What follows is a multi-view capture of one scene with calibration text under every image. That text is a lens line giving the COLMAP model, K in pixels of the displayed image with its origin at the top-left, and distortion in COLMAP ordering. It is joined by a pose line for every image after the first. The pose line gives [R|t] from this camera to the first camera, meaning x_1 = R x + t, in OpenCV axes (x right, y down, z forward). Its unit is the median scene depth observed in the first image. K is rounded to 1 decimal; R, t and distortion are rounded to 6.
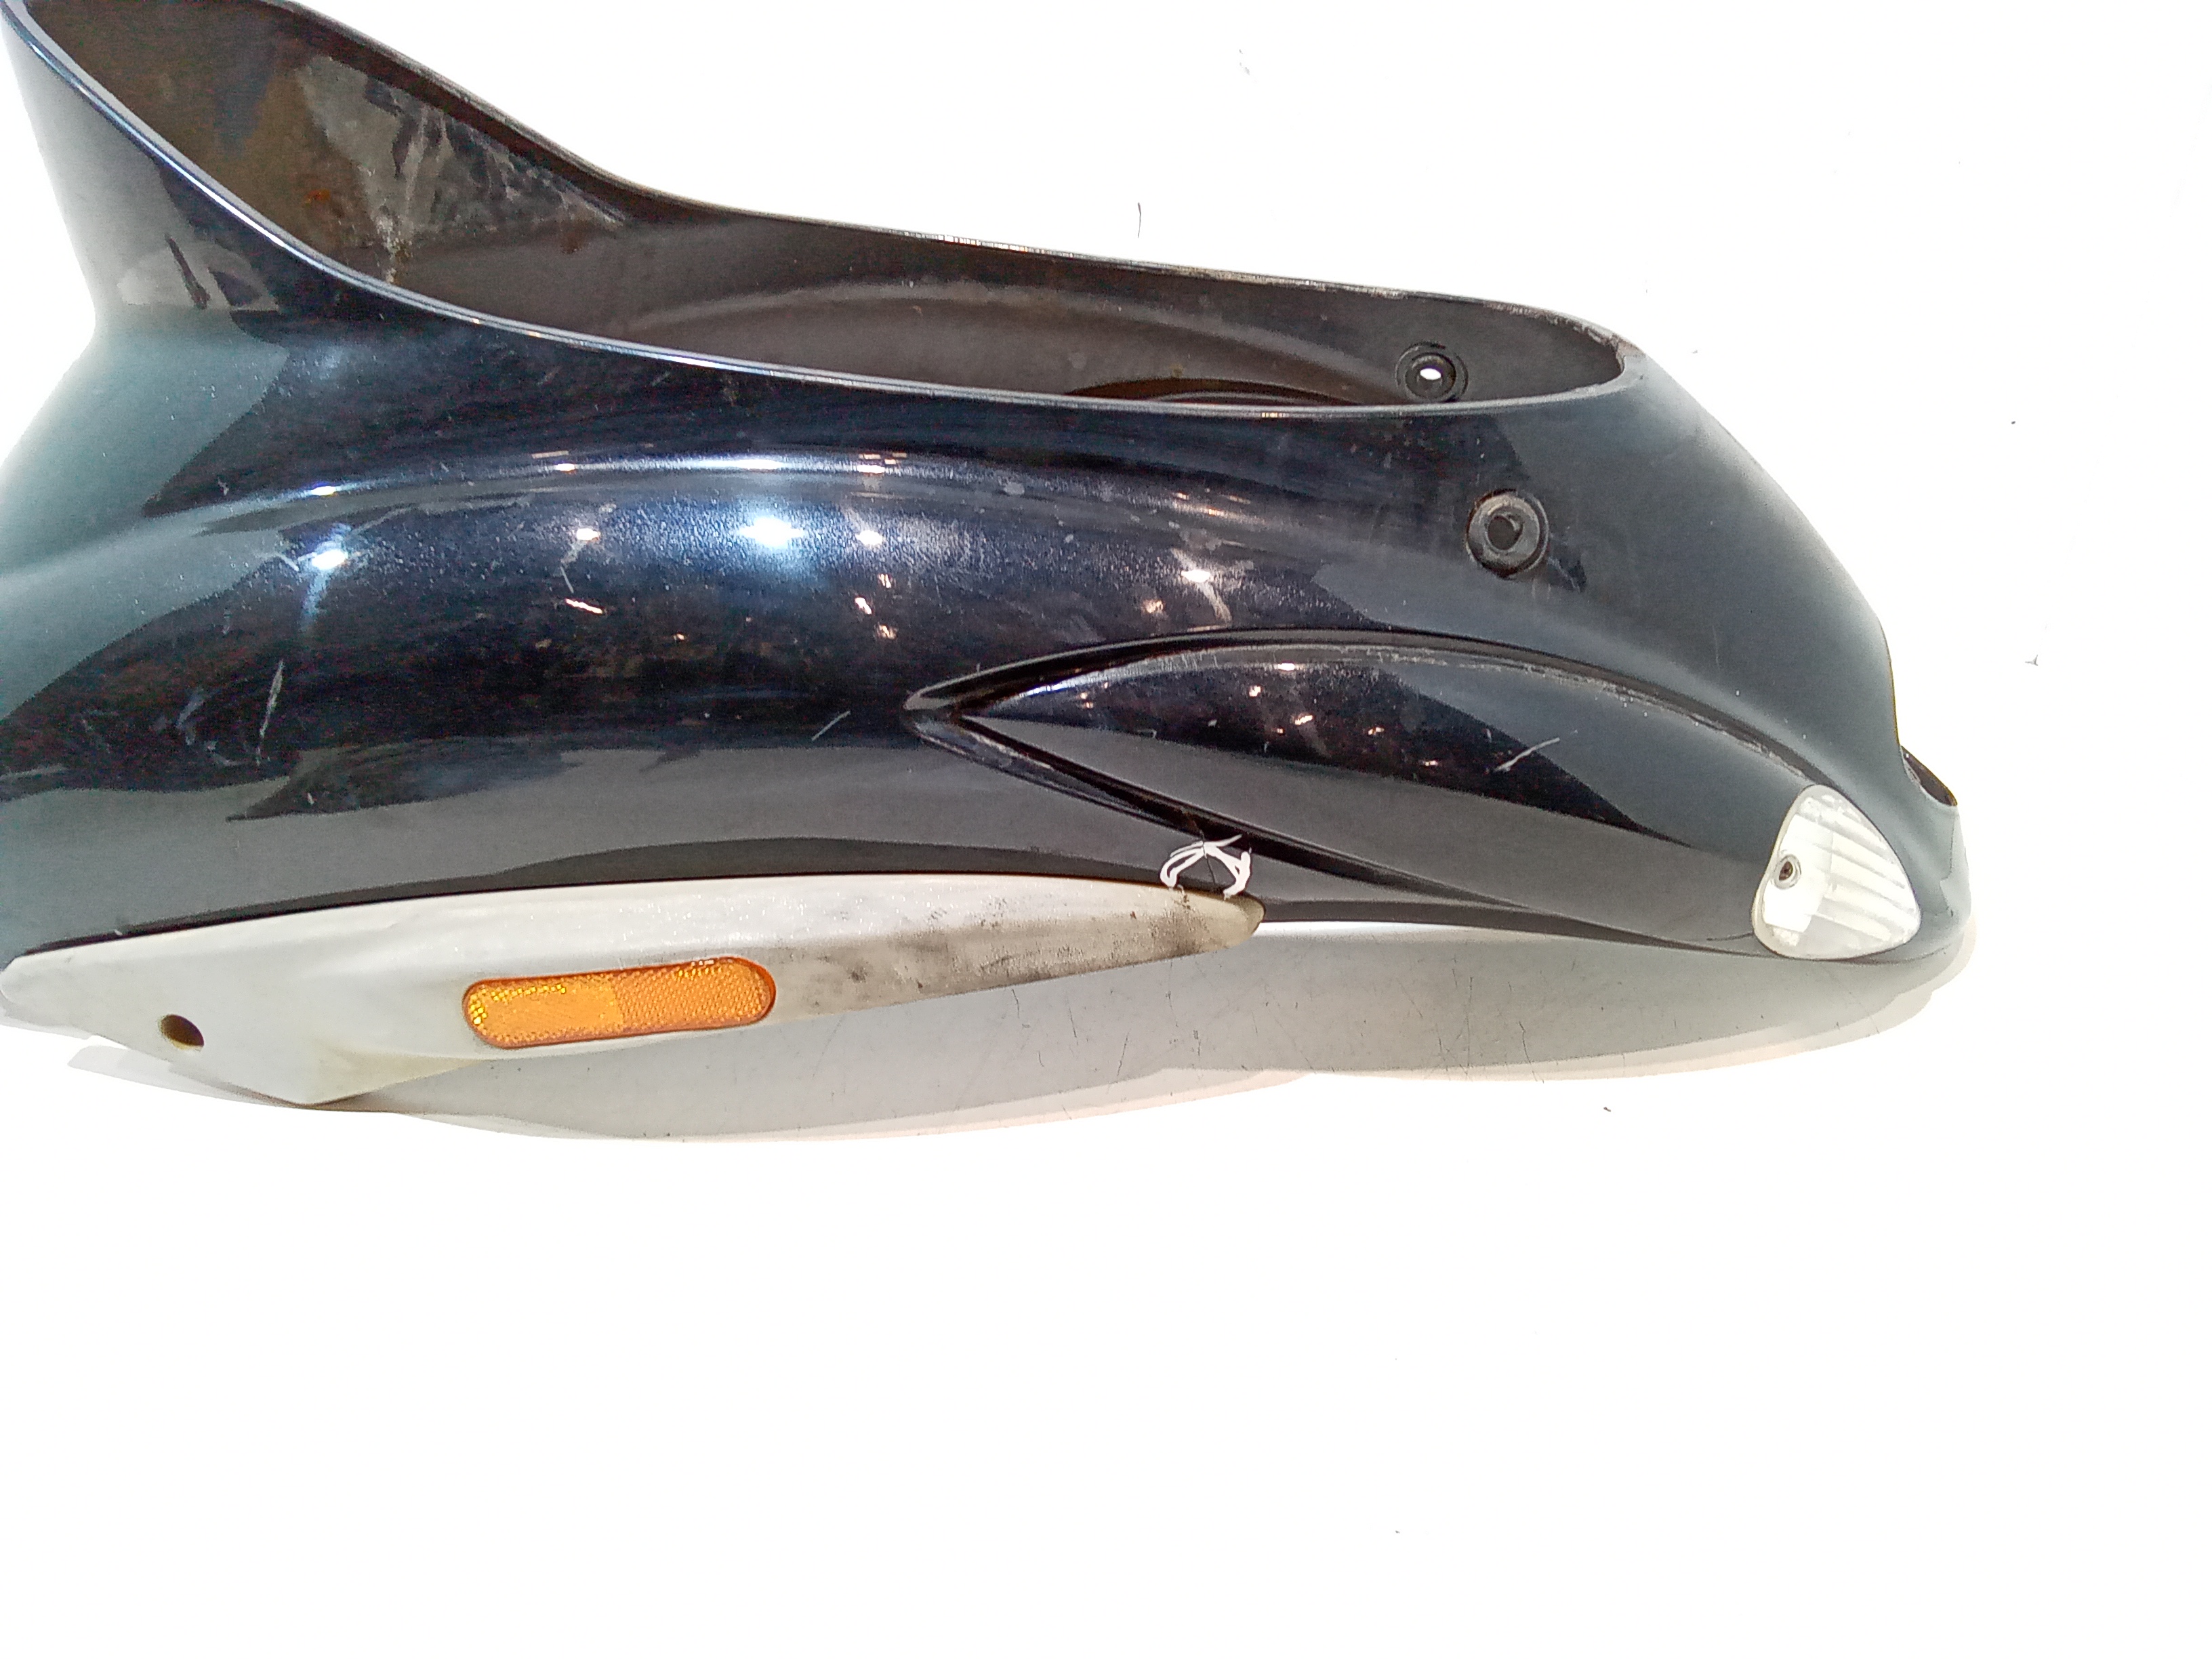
lens RADIAL K [[1561.1, 0, 1106.0], [0, 1561.1, 829.5], [0, 0, 1]] dist [0.117966, -0.267659]
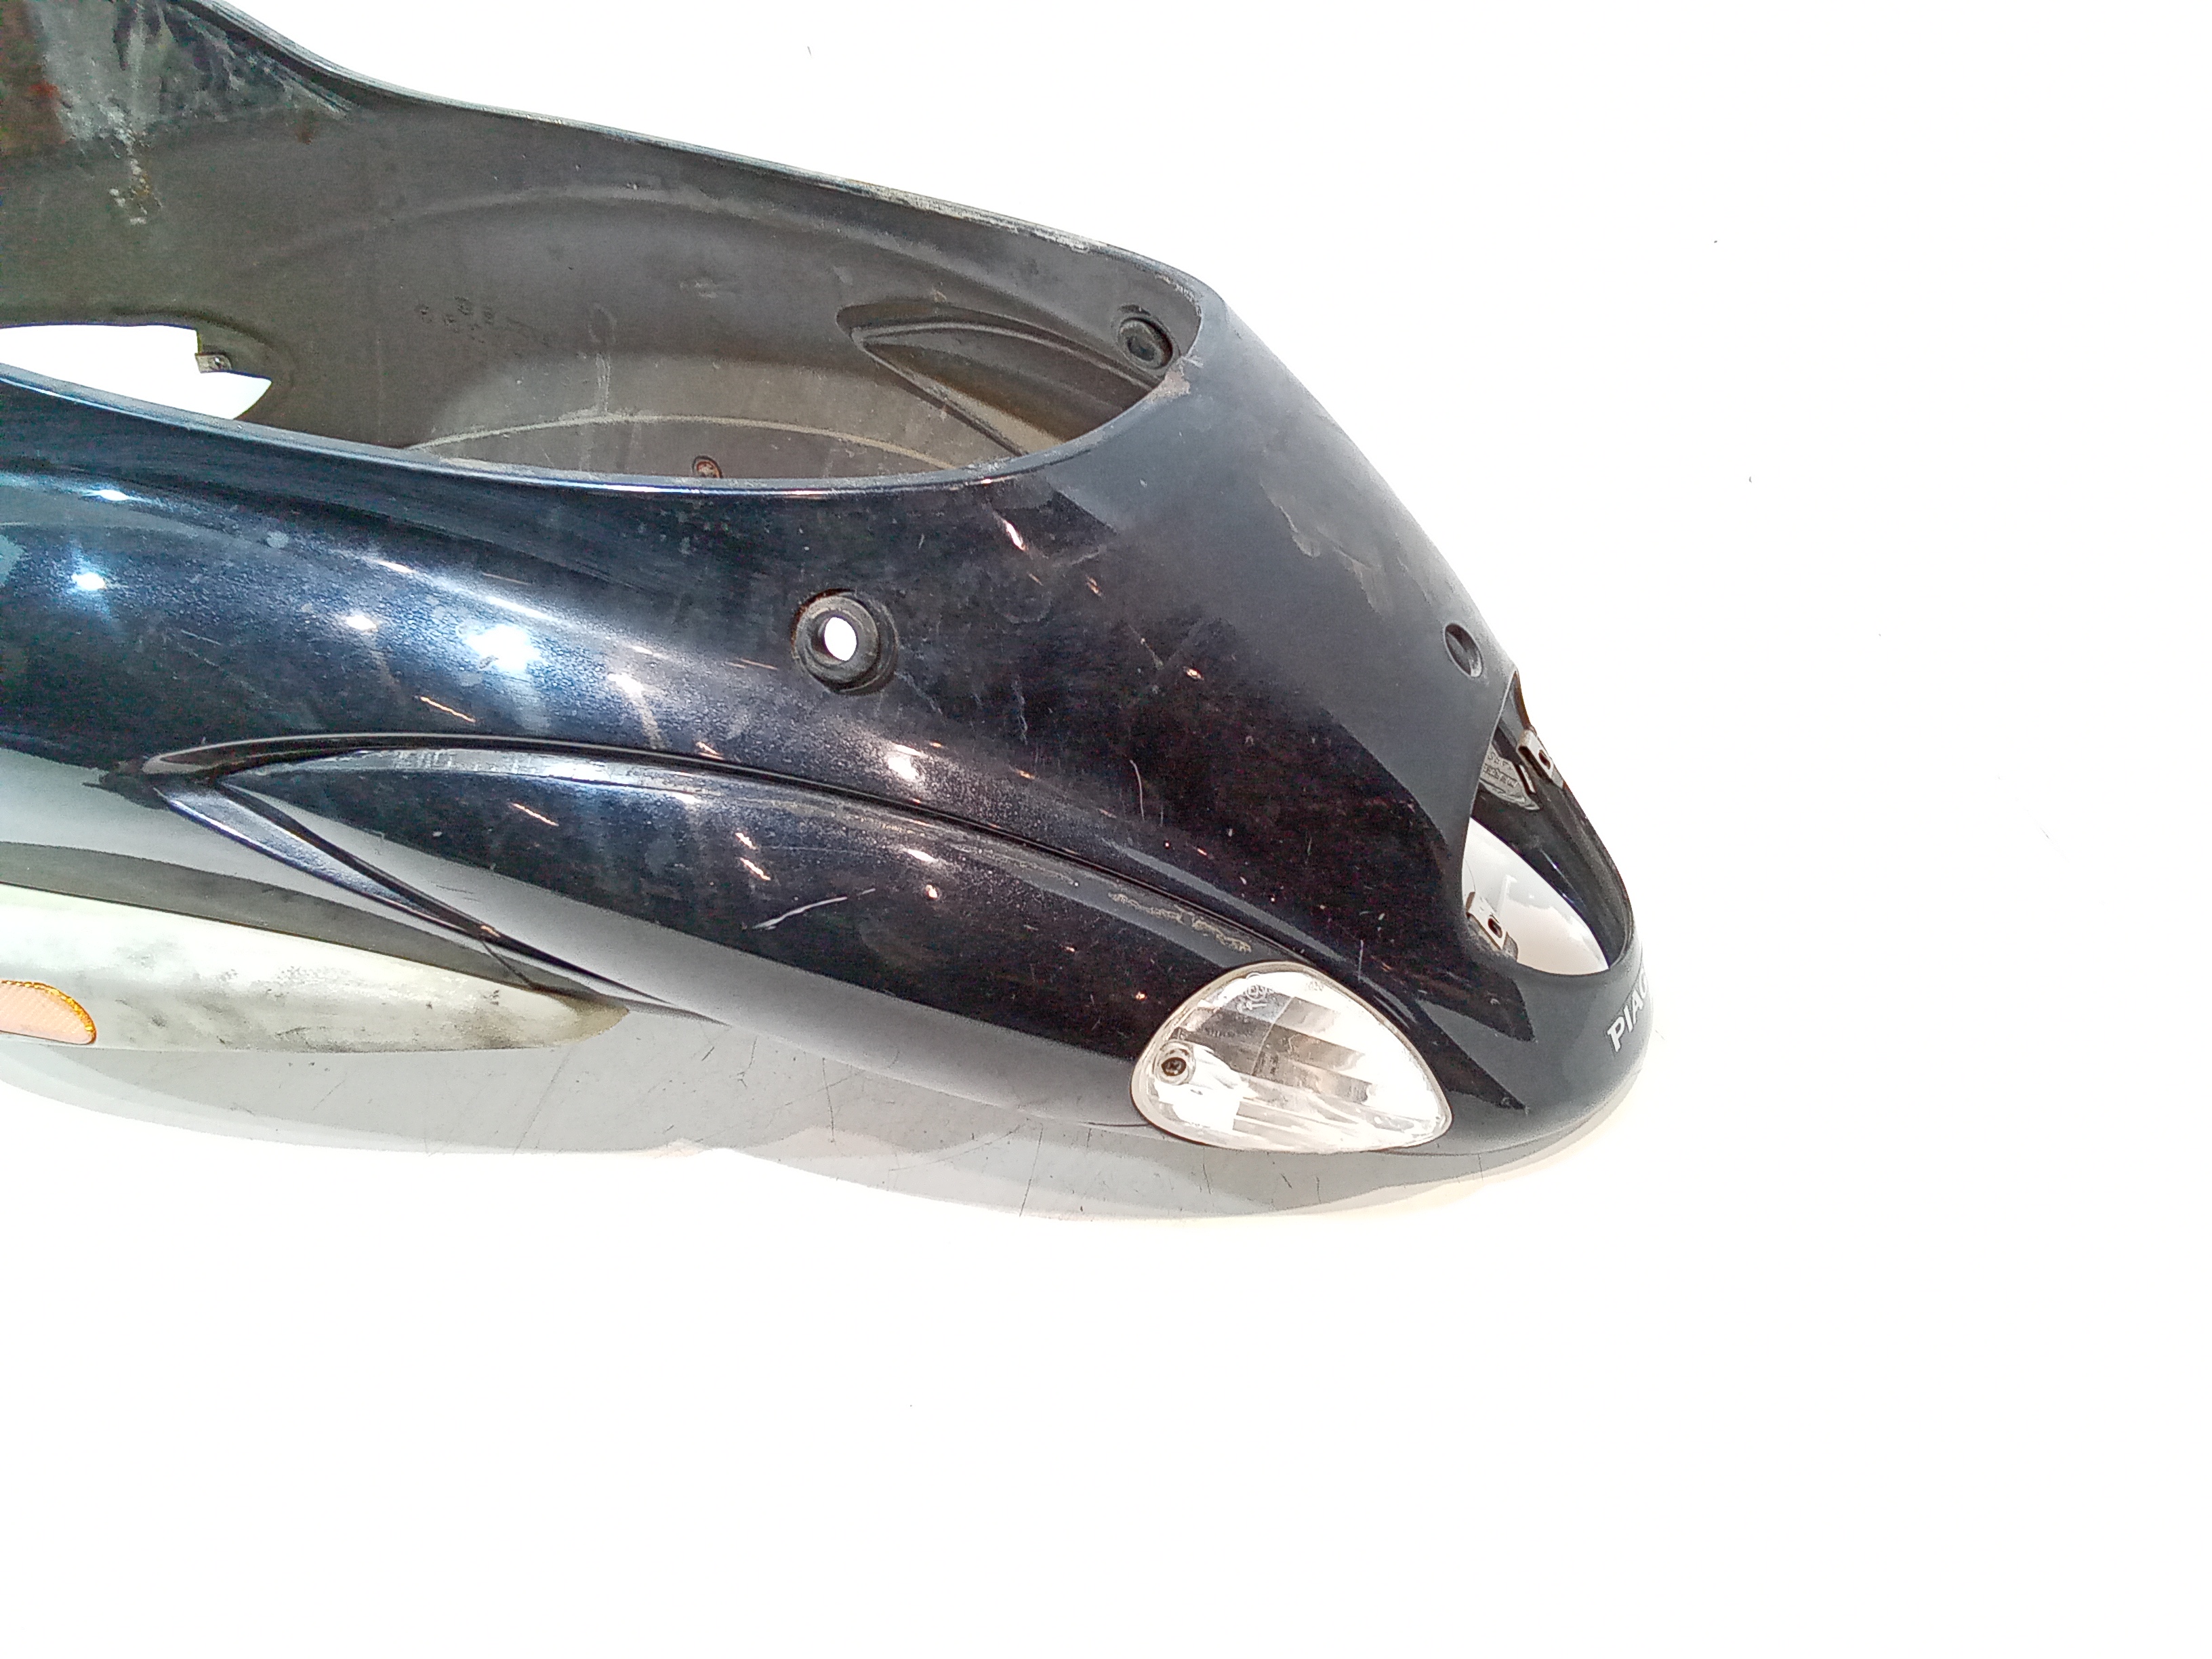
lens RADIAL K [[1547.9, 0, 1106.0], [0, 1547.9, 829.5], [0, 0, 1]] dist [0.096050, -0.131706]
pose [[0.955371, 0.149396, -0.254848, 0.618034], [-0.106583, 0.978909, 0.174293, -0.250155], [0.275511, -0.139352, 0.951144, 0.239090]]
